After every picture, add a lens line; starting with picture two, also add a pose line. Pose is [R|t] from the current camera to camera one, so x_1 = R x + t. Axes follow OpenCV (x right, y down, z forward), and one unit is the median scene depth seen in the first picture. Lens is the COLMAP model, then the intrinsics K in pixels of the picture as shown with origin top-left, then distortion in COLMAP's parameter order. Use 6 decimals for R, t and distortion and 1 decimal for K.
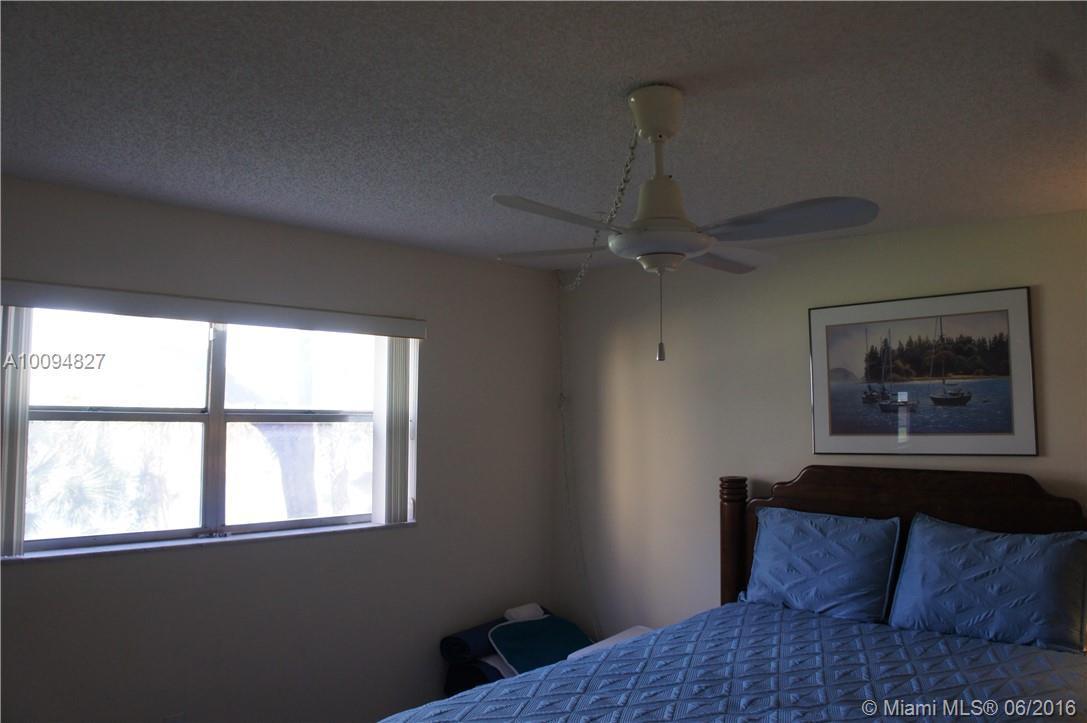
lens RADIAL K [[853.9, 0, 542.7], [0, 853.9, 359.2], [0, 0, 1]] dist [-0.179129, 0.115242]
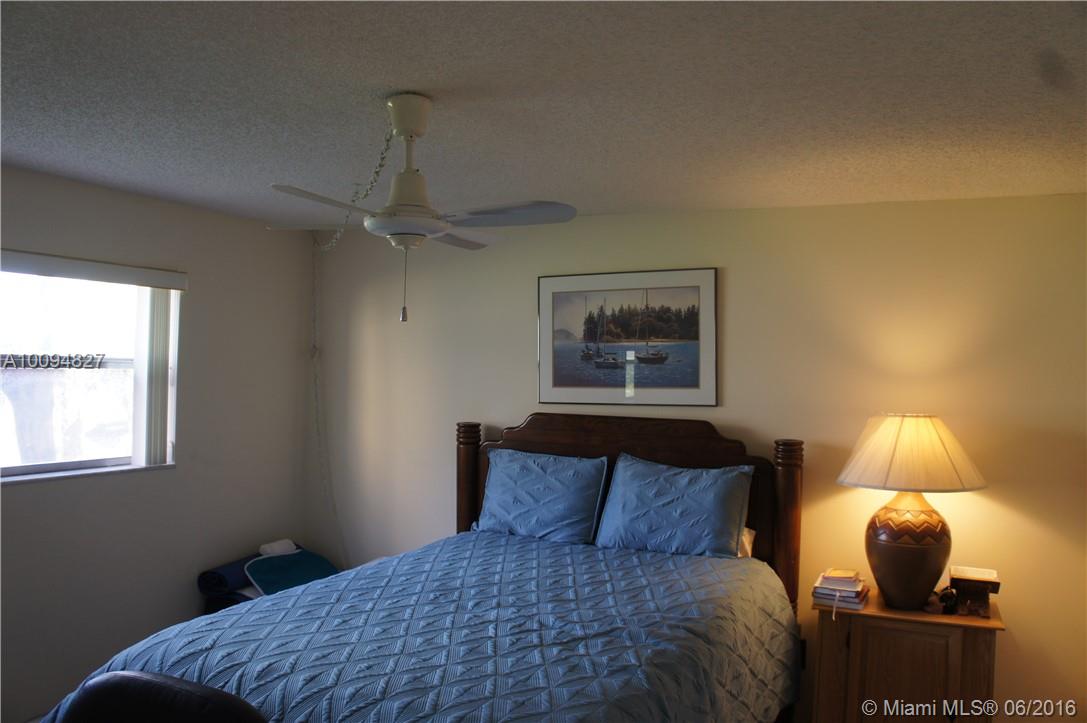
lens RADIAL K [[853.9, 0, 549.0], [0, 853.9, 355.8], [0, 0, 1]] dist [-0.179129, 0.115242]
pose [[0.954961, 0.019276, 0.296104, -0.013815], [-0.034216, 0.998385, 0.045355, -0.006333], [-0.294751, -0.053444, 0.954078, -0.138401]]
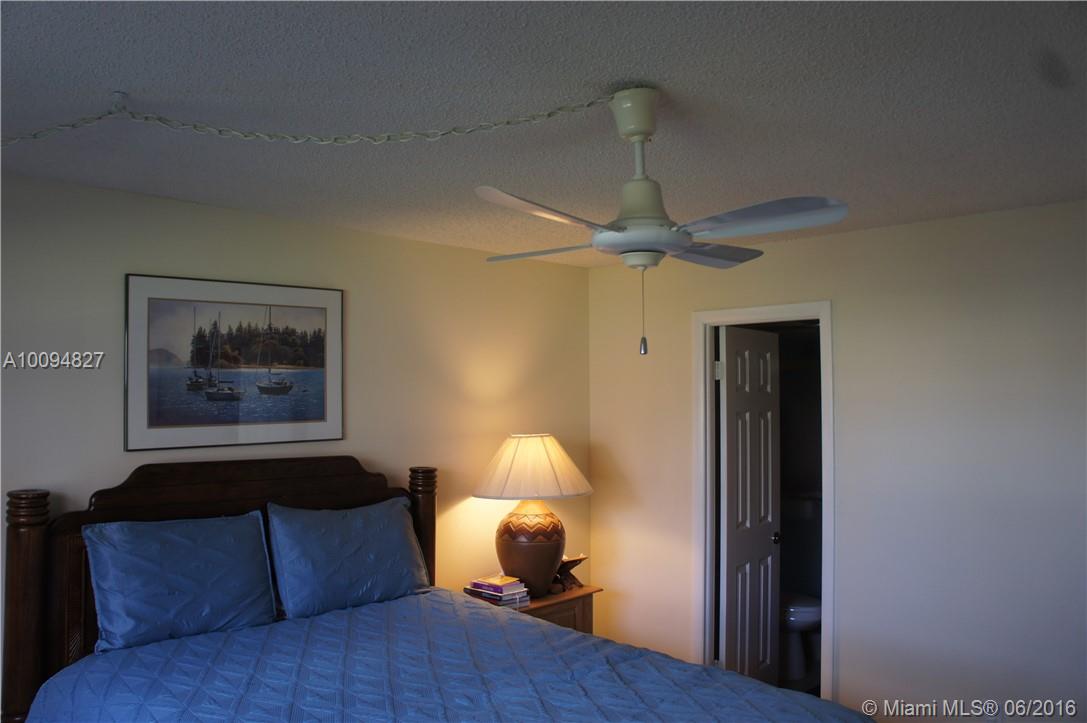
lens RADIAL K [[891.8, 0, 546.1], [0, 891.8, 362.9], [0, 0, 1]] dist [-0.058603, 0.000680]
pose [[0.012974, 0.036863, 0.999236, -0.595745], [-0.060383, 0.997525, -0.036016, 0.036834], [-0.998091, -0.059869, 0.015168, 0.653230]]
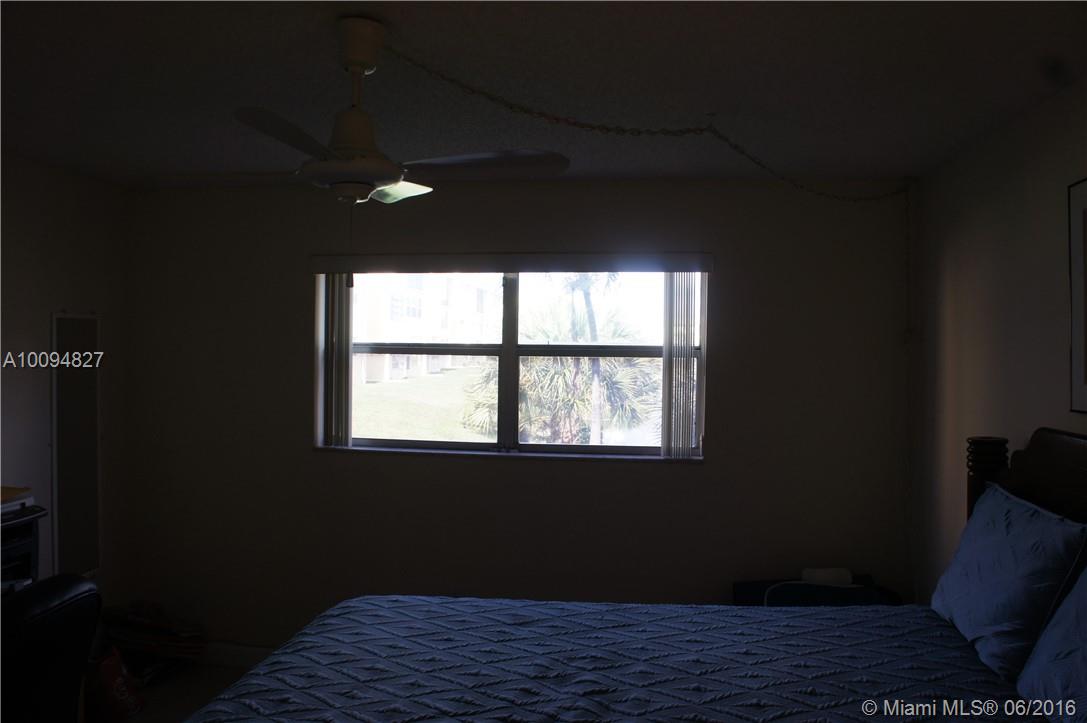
lens RADIAL K [[853.9, 0, 542.8], [0, 853.9, 359.9], [0, 0, 1]] dist [-0.179129, 0.115242]
pose [[0.585892, 0.009346, -0.810335, 0.658769], [0.043998, 0.998092, 0.043324, 0.032370], [0.809194, -0.061037, 0.584363, 0.346922]]
